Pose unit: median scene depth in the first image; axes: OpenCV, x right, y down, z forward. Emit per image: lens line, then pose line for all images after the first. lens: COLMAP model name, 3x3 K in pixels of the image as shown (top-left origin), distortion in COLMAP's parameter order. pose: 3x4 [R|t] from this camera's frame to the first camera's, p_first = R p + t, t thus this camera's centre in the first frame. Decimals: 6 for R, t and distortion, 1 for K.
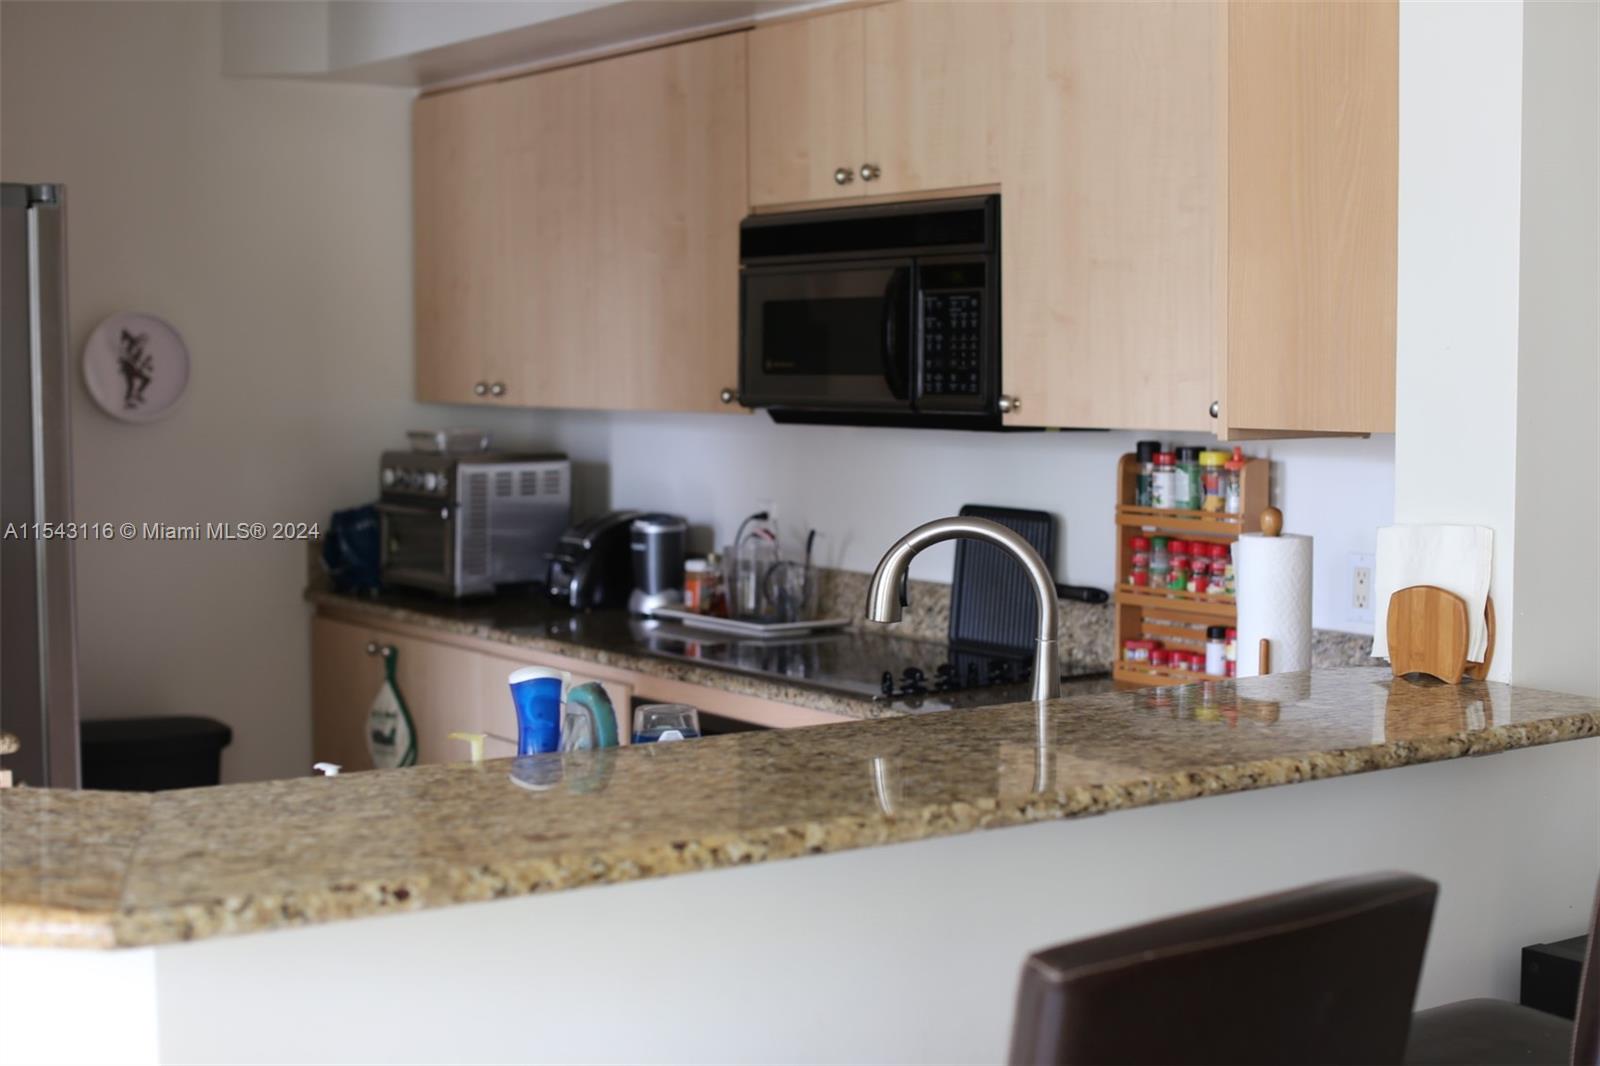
lens RADIAL K [[2348.0, 0, 800.0], [0, 2348.0, 533.0], [0, 0, 1]] dist [-0.149719, 0.155635]
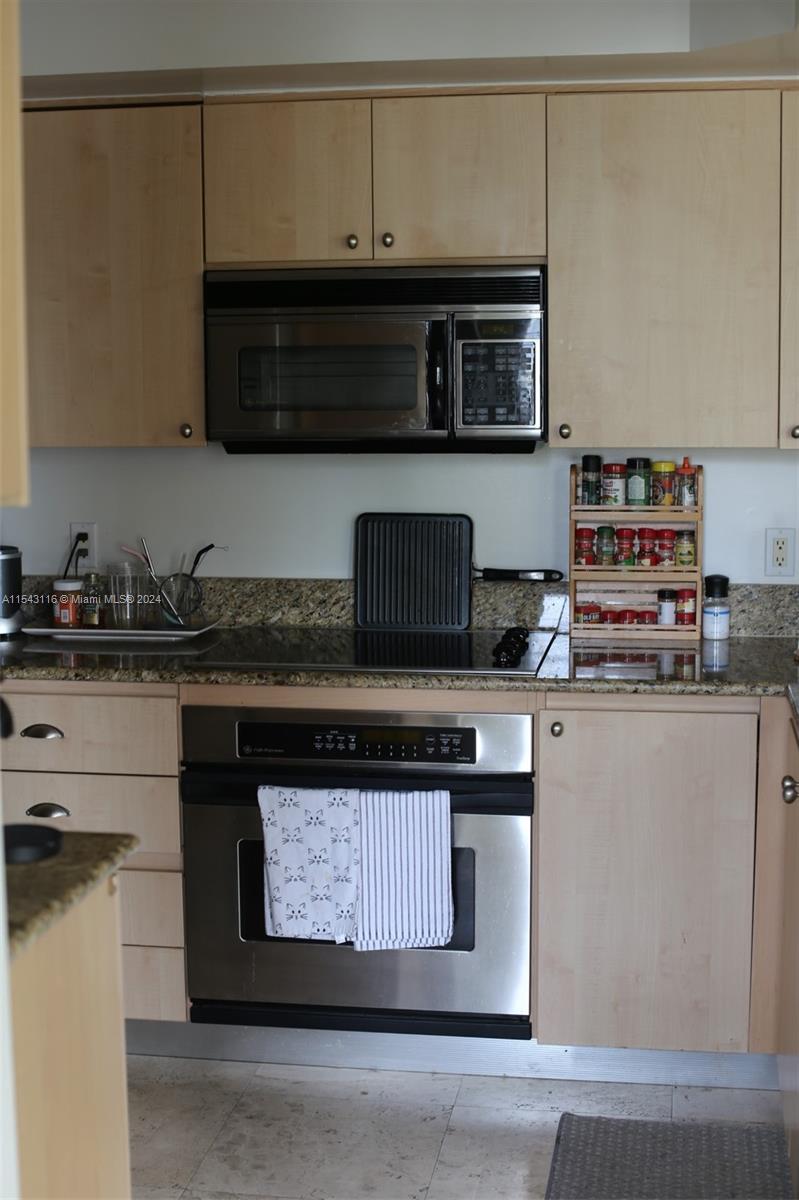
lens RADIAL K [[1753.4, 0, 399.5], [0, 1753.4, 600.0], [0, 0, 1]] dist [-0.178509, 0.396286]
pose [[0.697017, -0.100903, 0.709920, -0.611122], [0.060416, 0.994793, 0.082075, -0.043969], [-0.714505, -0.014318, 0.699484, 0.371328]]
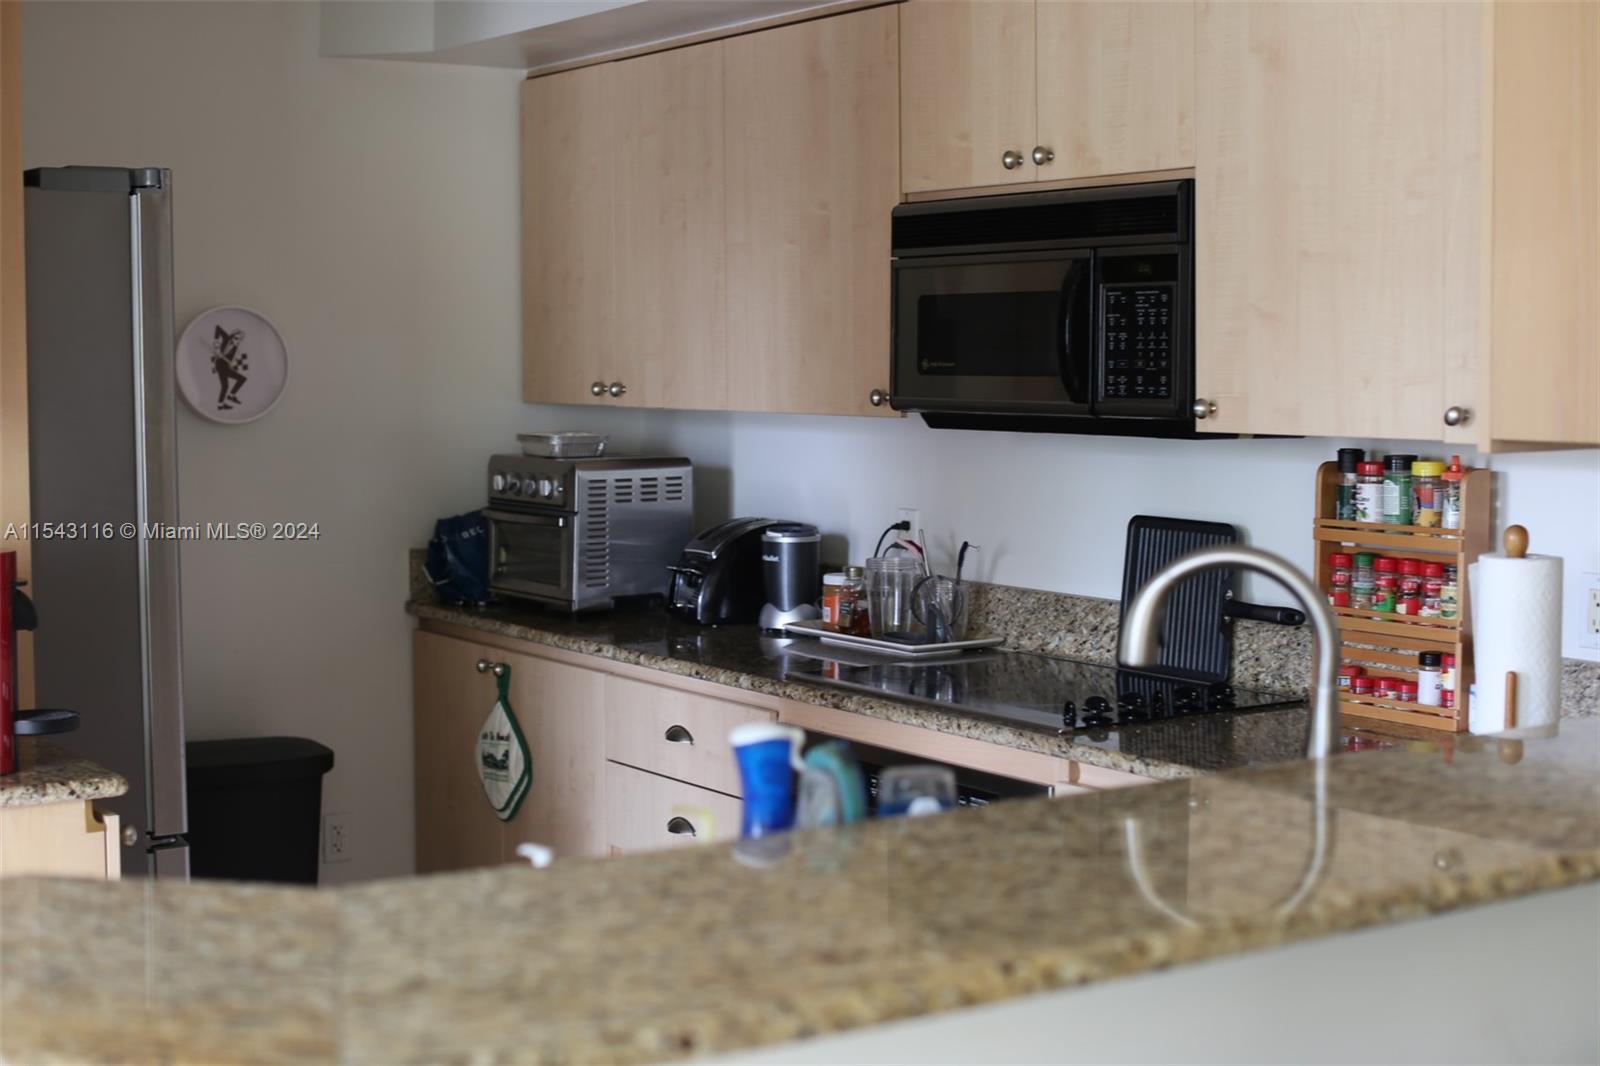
lens RADIAL K [[2337.8, 0, 800.0], [0, 2337.8, 533.0], [0, 0, 1]] dist [-0.178509, 0.396286]
pose [[0.999818, 0.000587, -0.019071, -0.047613], [-0.000525, 0.999994, 0.003286, -0.008871], [0.019072, -0.003275, 0.999813, 0.084849]]
